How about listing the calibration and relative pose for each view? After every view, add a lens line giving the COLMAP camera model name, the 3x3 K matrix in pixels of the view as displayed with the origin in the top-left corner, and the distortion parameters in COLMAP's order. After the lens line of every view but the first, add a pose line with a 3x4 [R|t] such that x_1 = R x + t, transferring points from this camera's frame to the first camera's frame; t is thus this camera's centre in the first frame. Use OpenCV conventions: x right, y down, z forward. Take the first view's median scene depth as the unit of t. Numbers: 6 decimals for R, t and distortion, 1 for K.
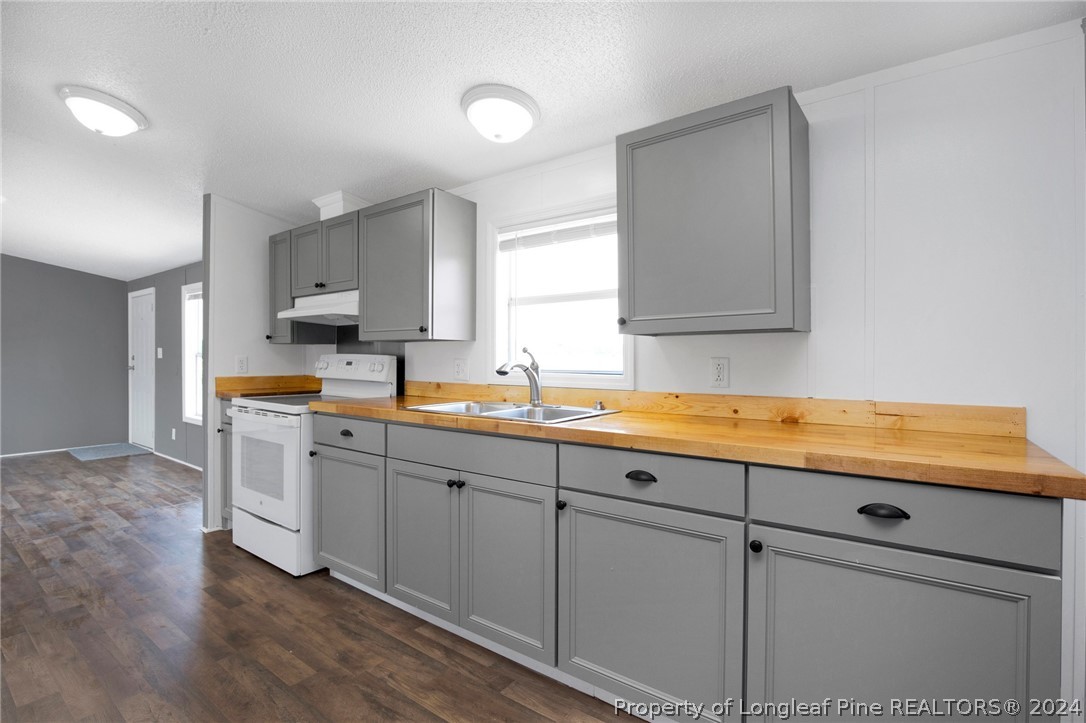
lens RADIAL K [[508.0, 0, 537.0], [0, 508.0, 357.0], [0, 0, 1]] dist [-0.016213, 0.000178]
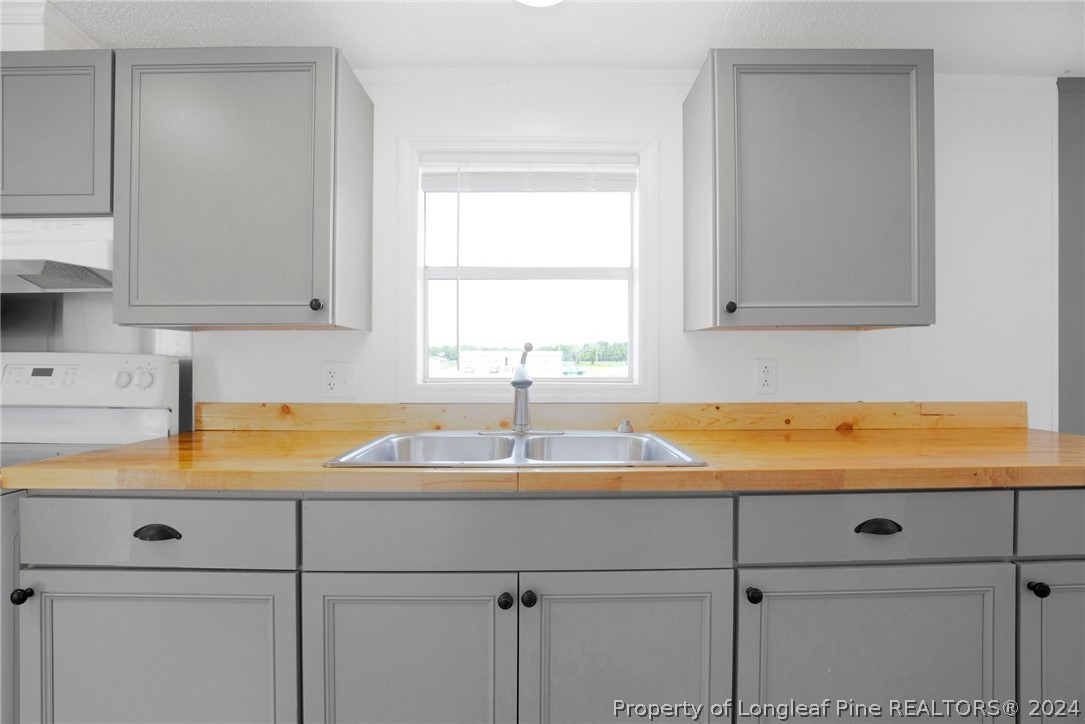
lens RADIAL K [[515.7, 0, 560.7], [0, 515.7, 358.4], [0, 0, 1]] dist [-0.045239, 0.013764]
pose [[0.800112, 0.001810, 0.599848, -0.402547], [0.001784, 0.999984, -0.005397, 0.004550], [-0.599849, 0.005389, 0.800095, 0.503997]]
